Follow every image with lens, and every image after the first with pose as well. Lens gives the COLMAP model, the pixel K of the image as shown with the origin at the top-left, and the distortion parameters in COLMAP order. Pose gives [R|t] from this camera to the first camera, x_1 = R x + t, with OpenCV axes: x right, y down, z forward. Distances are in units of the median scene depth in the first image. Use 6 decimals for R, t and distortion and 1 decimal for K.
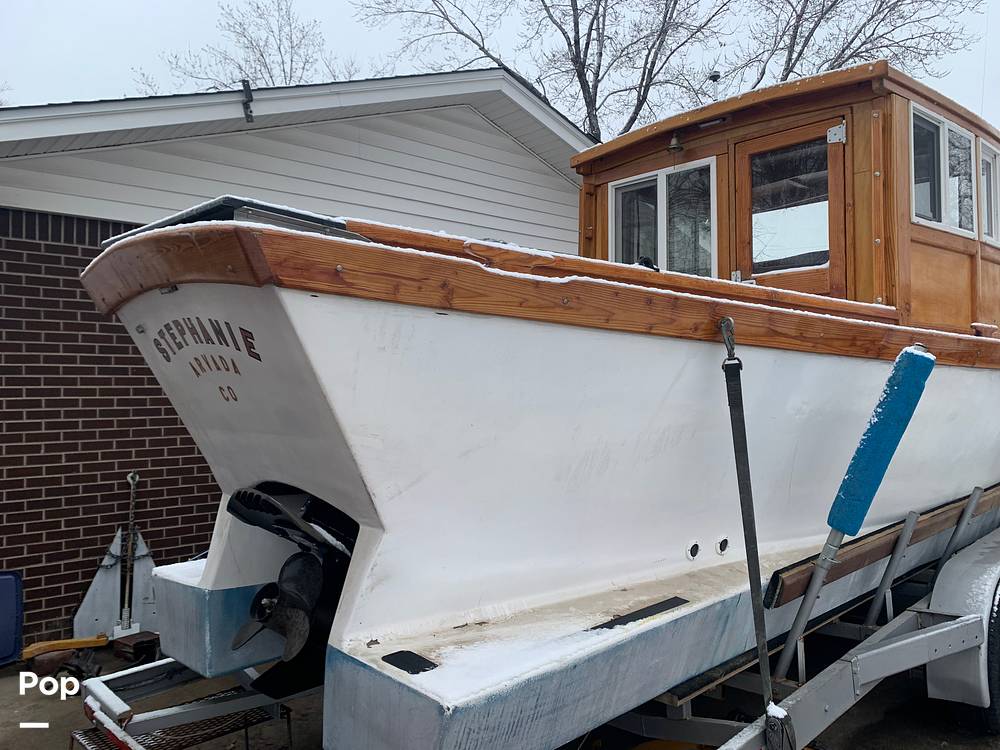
lens RADIAL K [[755.4, 0, 502.9], [0, 755.4, 376.6], [0, 0, 1]] dist [0.039412, -0.043291]
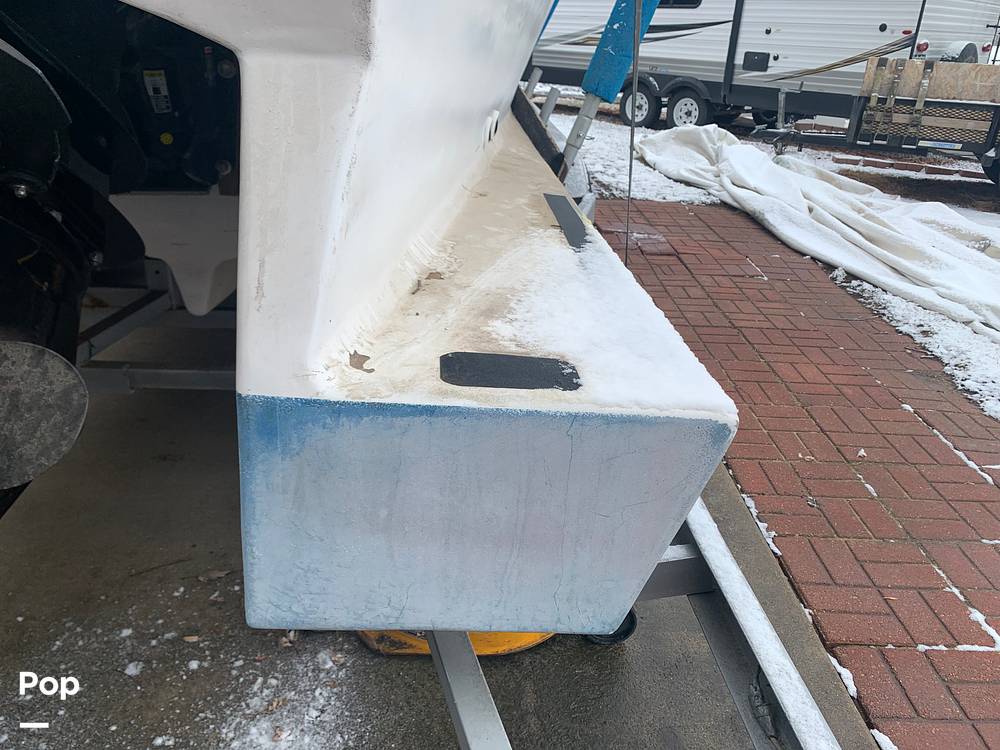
lens RADIAL K [[755.4, 0, 500.4], [0, 755.4, 373.5], [0, 0, 1]] dist [0.039412, -0.043291]
pose [[0.645171, -0.281860, 0.710147, -0.407695], [-0.065376, 0.905691, 0.418867, 0.183288], [-0.761236, -0.316667, 0.565899, 0.709836]]
